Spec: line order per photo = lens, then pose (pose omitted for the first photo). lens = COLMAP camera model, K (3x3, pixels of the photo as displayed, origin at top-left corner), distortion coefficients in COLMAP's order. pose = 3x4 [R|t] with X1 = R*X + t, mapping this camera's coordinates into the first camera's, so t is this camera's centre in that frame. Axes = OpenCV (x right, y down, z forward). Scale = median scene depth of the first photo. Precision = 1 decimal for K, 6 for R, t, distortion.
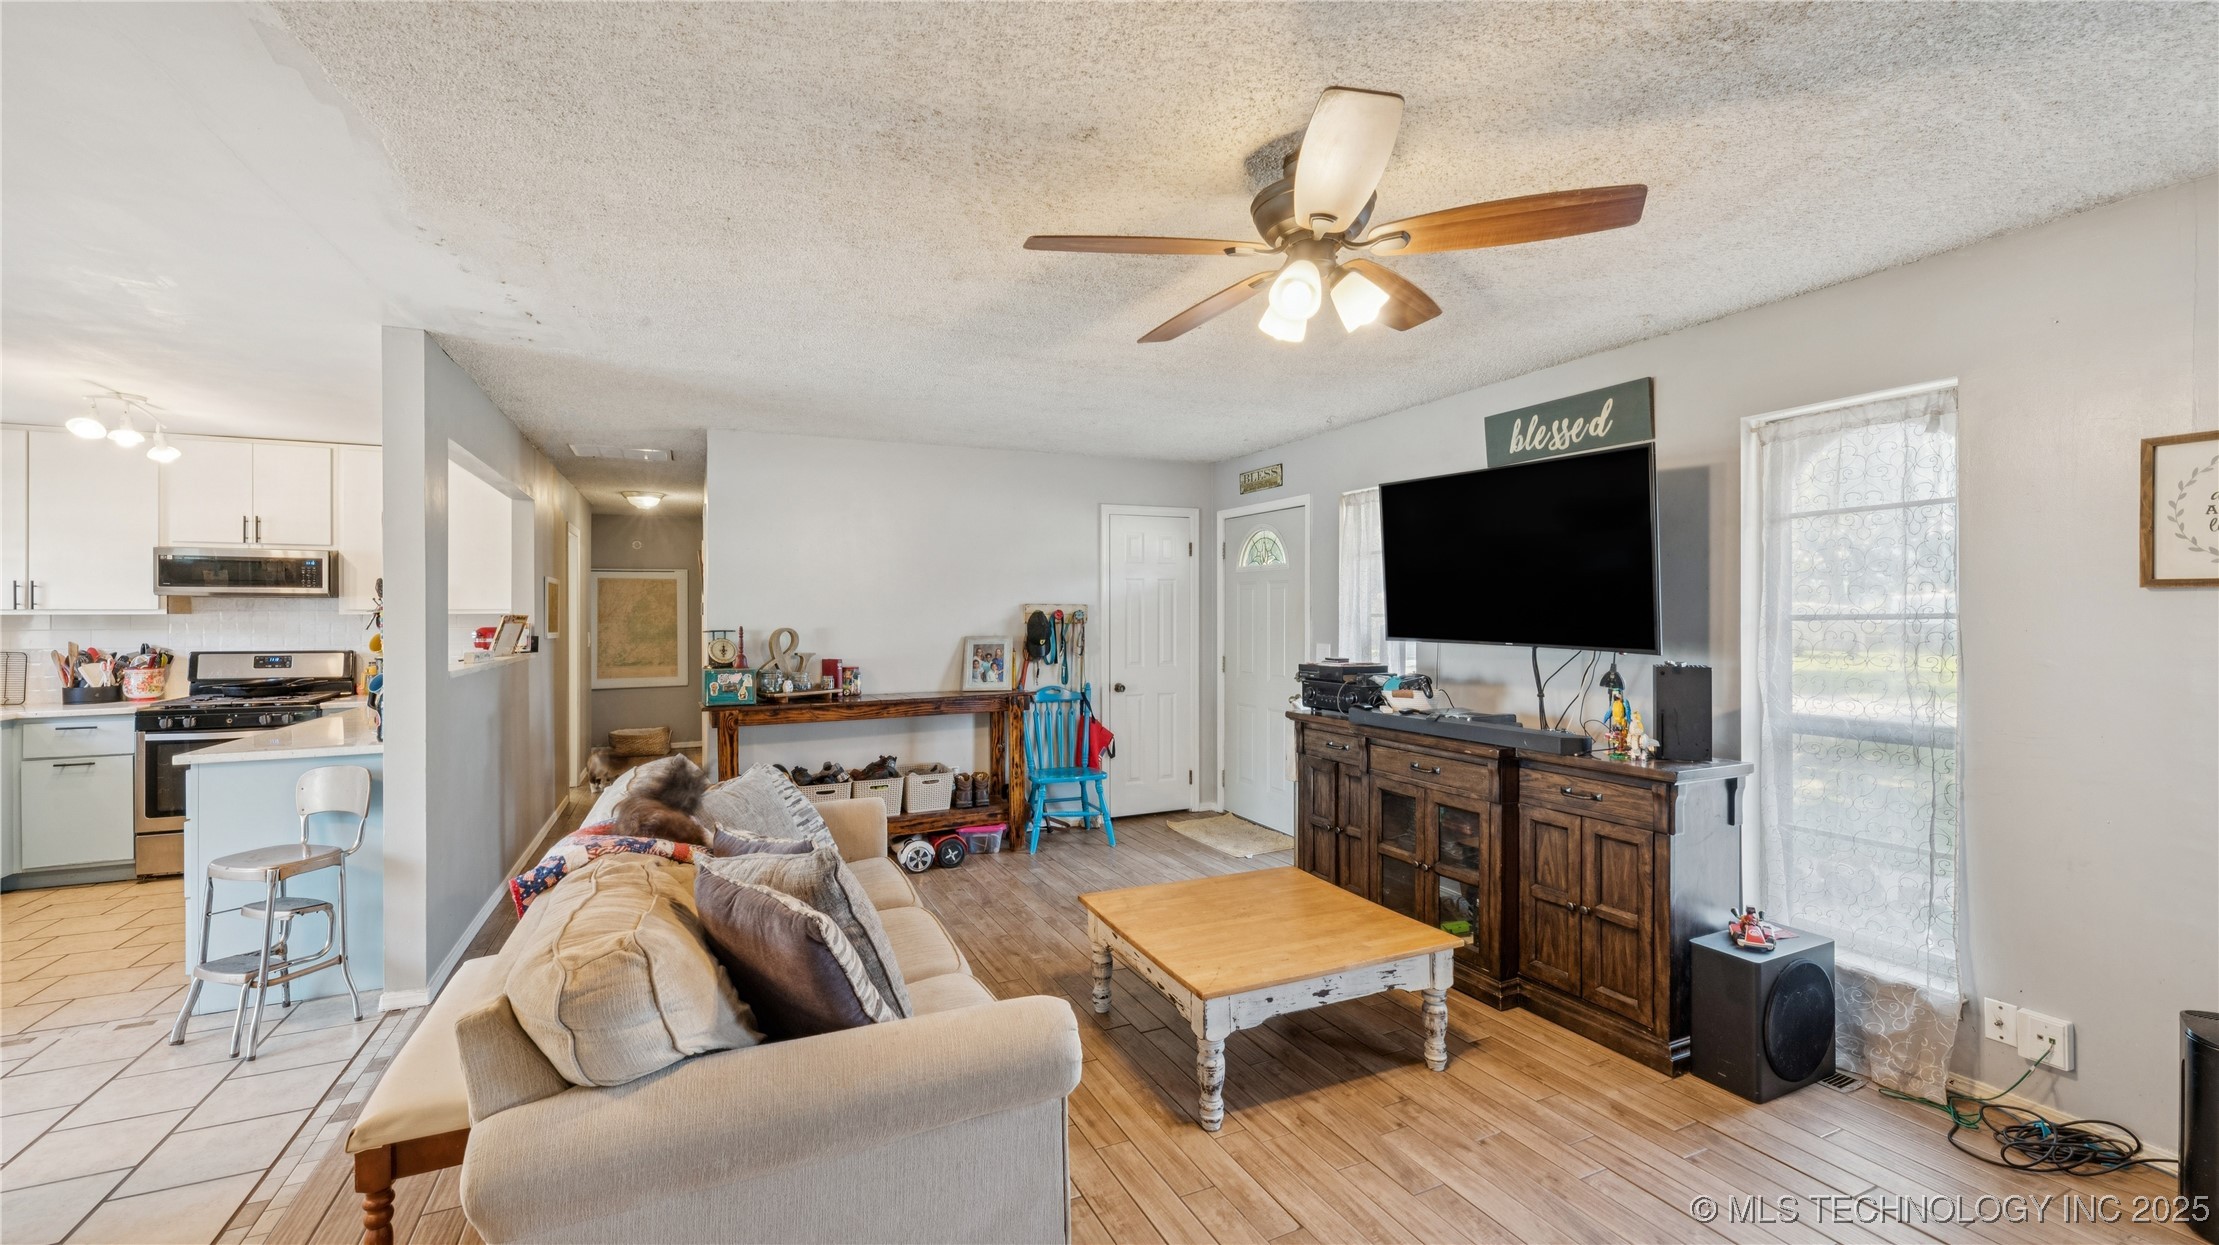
lens RADIAL K [[896.9, 0, 1121.2], [0, 896.9, 612.5], [0, 0, 1]] dist [-0.000996, -0.000268]
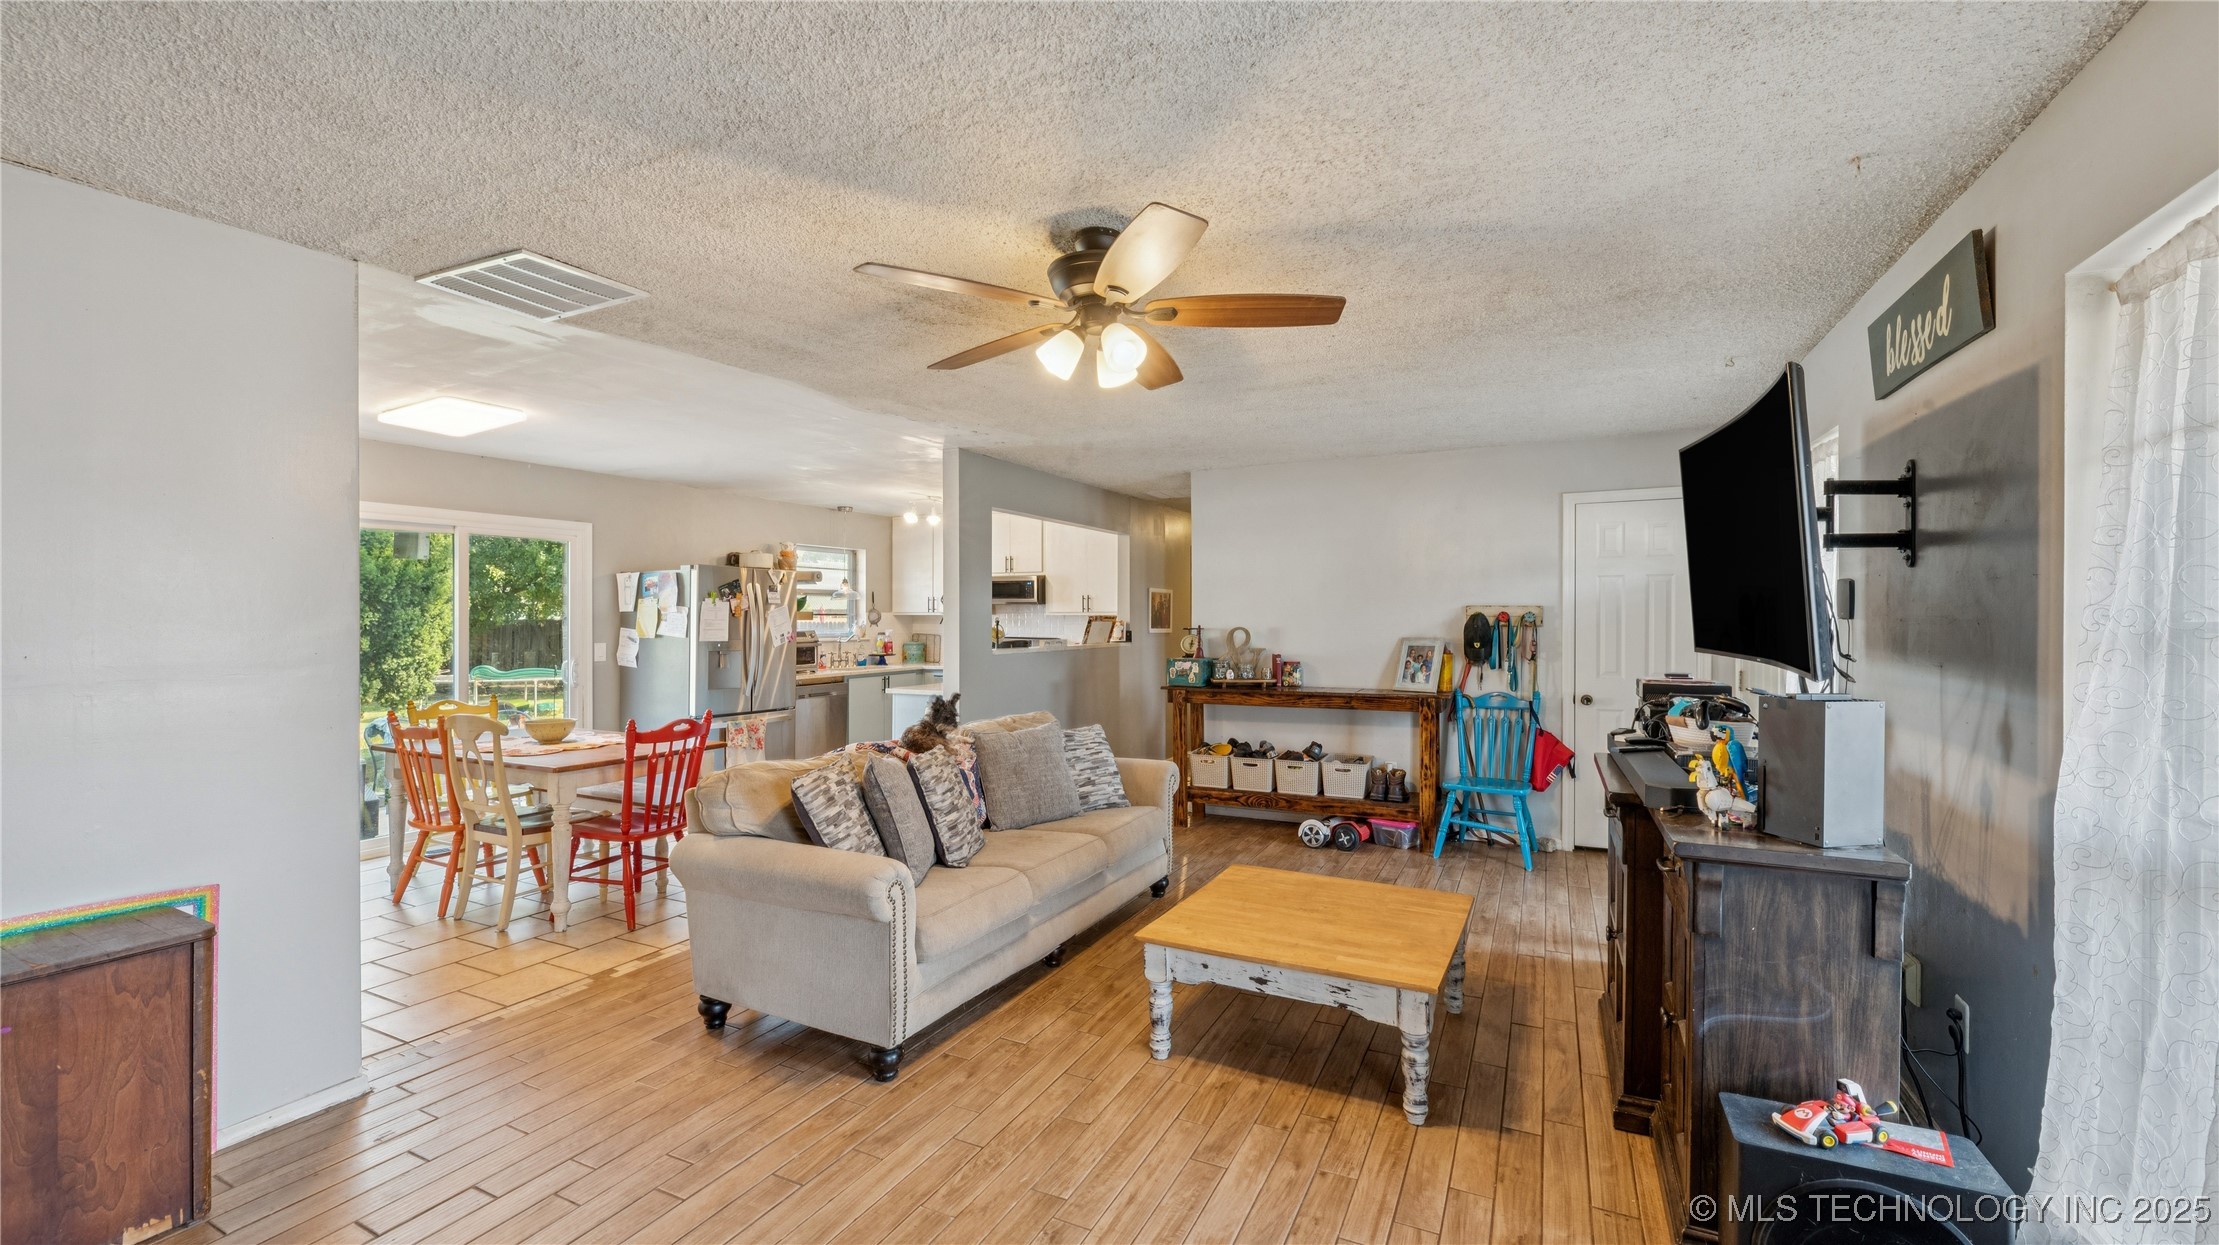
lens RADIAL K [[896.9, 0, 1121.2], [0, 896.9, 612.5], [0, 0, 1]] dist [-0.000996, -0.000268]
pose [[0.628187, -0.000391, -0.778062, 0.469226], [-0.000526, 0.999999, -0.000927, -0.001064], [0.778062, 0.000991, 0.628186, 0.110149]]
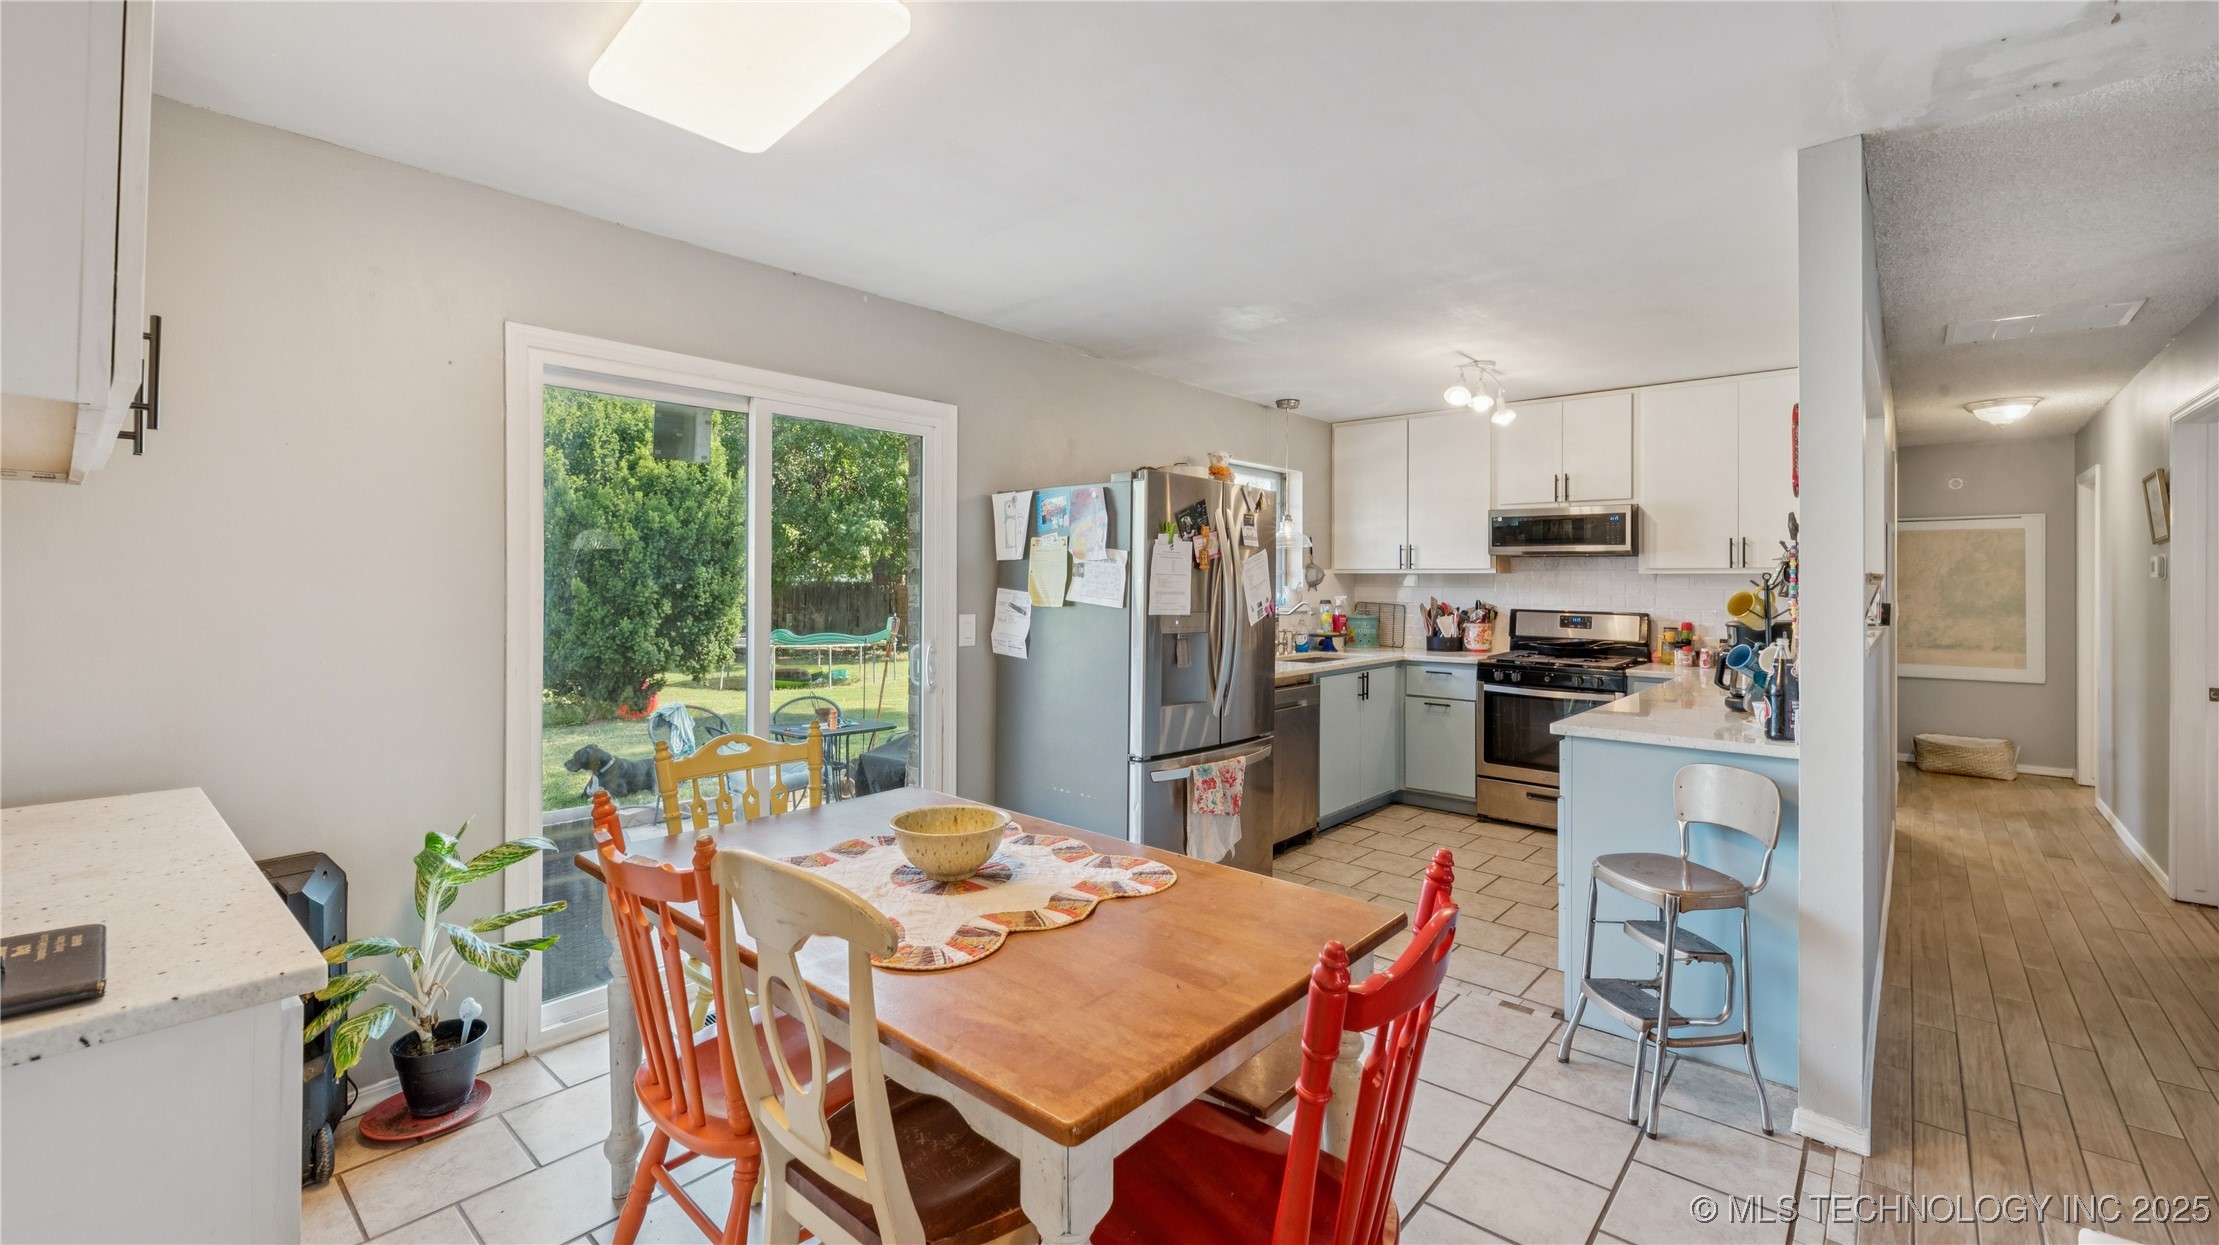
lens RADIAL K [[920.3, 0, 1115.2], [0, 920.3, 576.2], [0, 0, 1]] dist [-0.001144, -0.000105]
pose [[0.401120, 0.000271, -0.916025, -0.240556], [-0.006453, 0.999976, -0.002530, 0.011276], [0.916003, 0.006926, 0.401112, 0.141850]]
